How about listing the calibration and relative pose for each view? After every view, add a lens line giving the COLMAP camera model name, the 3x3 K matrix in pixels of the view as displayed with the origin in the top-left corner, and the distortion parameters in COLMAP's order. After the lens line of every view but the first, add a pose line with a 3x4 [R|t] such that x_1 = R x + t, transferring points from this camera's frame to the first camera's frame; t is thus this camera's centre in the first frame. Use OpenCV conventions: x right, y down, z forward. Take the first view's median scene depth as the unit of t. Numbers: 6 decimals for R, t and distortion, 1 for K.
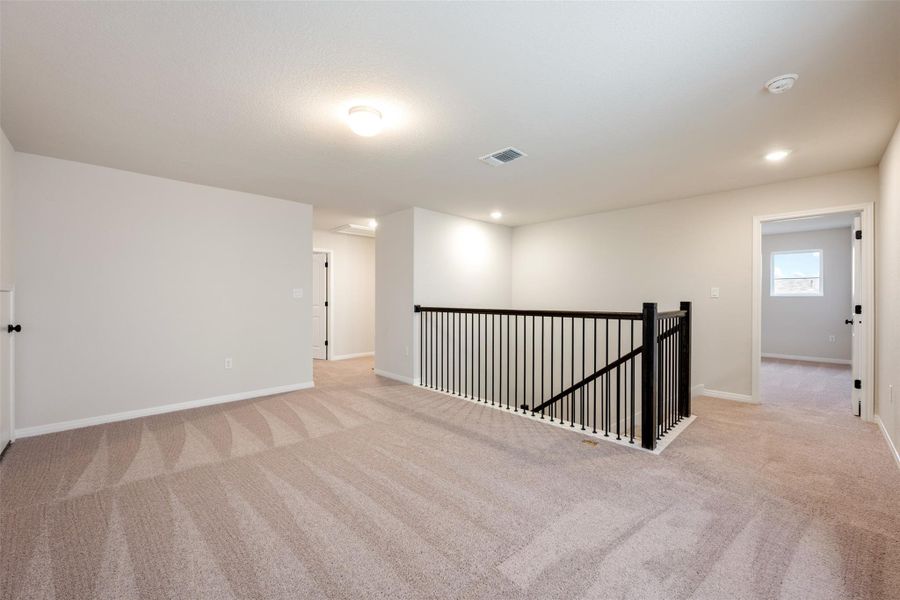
lens RADIAL K [[358.3, 0, 450.0], [0, 358.3, 300.0], [0, 0, 1]] dist [0.000461, -0.000061]
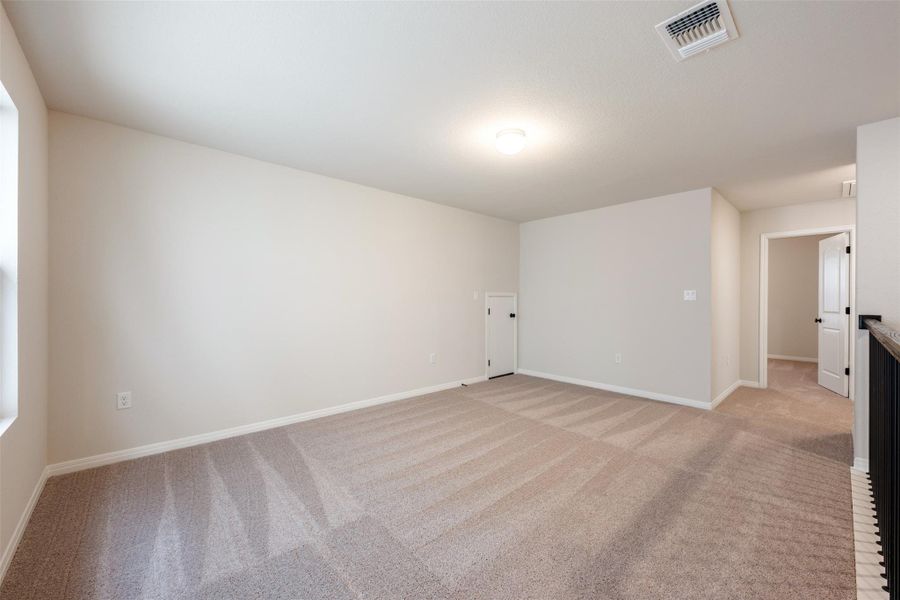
lens RADIAL K [[358.3, 0, 450.0], [0, 358.3, 300.0], [0, 0, 1]] dist [0.000461, -0.000061]
pose [[-0.031119, 0.001929, -0.999514, 0.614798], [-0.010230, 0.999945, 0.002248, -0.004459], [0.999463, 0.010295, -0.031098, 0.590721]]
